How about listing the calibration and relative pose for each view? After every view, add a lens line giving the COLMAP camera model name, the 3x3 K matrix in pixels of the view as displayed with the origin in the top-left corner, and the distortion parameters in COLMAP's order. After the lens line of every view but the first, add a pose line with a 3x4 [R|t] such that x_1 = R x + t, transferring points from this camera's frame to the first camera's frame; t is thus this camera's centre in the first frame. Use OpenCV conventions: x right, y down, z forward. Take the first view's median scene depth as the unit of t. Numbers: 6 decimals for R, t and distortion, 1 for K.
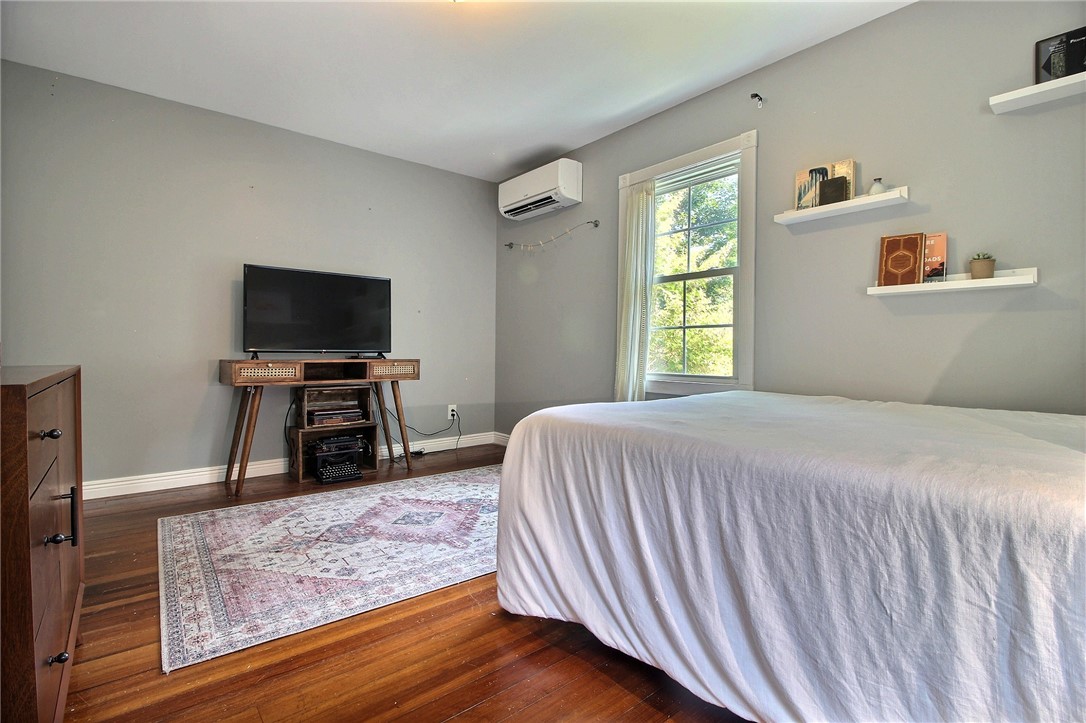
lens RADIAL K [[502.3, 0, 545.7], [0, 502.3, 359.1], [0, 0, 1]] dist [-0.014083, -0.003653]
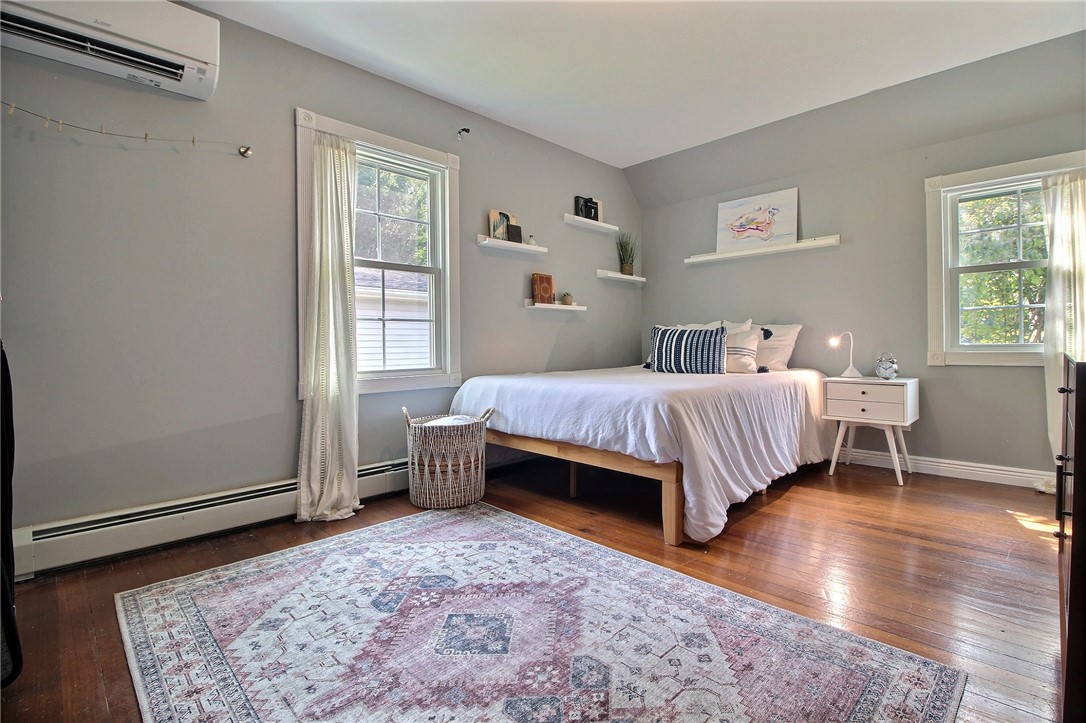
lens RADIAL K [[502.3, 0, 545.7], [0, 502.3, 357.6], [0, 0, 1]] dist [-0.014083, -0.003653]
pose [[-0.099497, -0.033938, 0.994459, -0.900024], [0.031824, 0.998798, 0.037270, -0.023888], [-0.994529, 0.035356, -0.098298, 1.045822]]
